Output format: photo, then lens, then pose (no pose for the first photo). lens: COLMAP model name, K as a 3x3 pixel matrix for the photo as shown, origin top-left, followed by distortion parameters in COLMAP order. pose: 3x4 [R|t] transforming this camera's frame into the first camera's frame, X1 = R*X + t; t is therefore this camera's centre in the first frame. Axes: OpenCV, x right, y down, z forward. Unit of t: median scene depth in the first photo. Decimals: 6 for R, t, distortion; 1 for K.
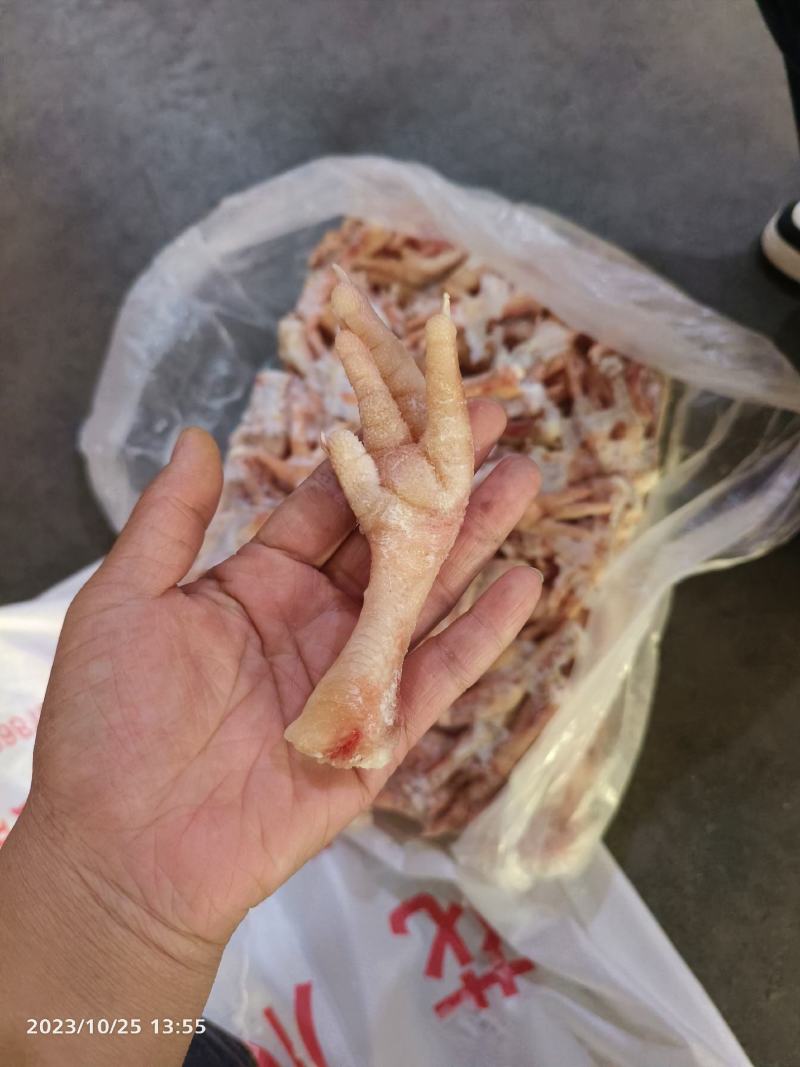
lens RADIAL K [[717.9, 0, 400.0], [0, 717.9, 533.5], [0, 0, 1]] dist [0.003833, 0.000297]
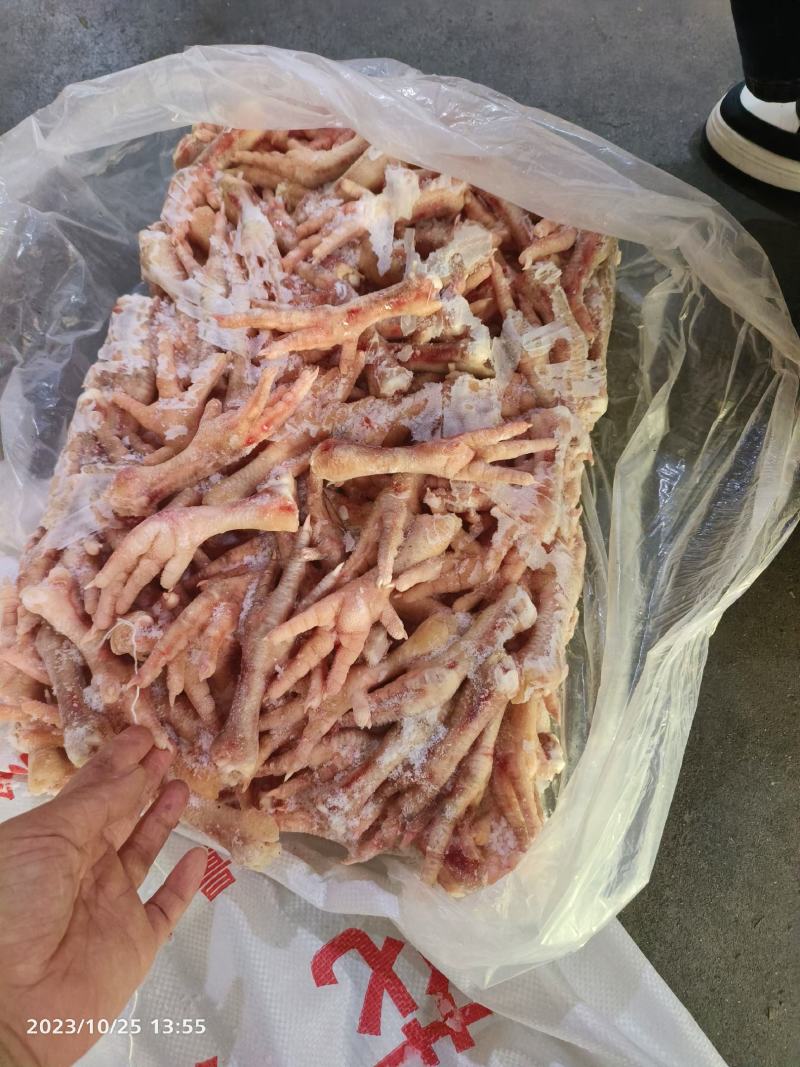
lens RADIAL K [[727.7, 0, 400.0], [0, 727.7, 533.5], [0, 0, 1]] dist [0.064547, 0.000779]
pose [[0.993445, -0.059452, 0.097637, 0.027128], [0.053028, 0.996334, 0.067126, 0.000244], [-0.101270, -0.061509, 0.992956, 0.165487]]
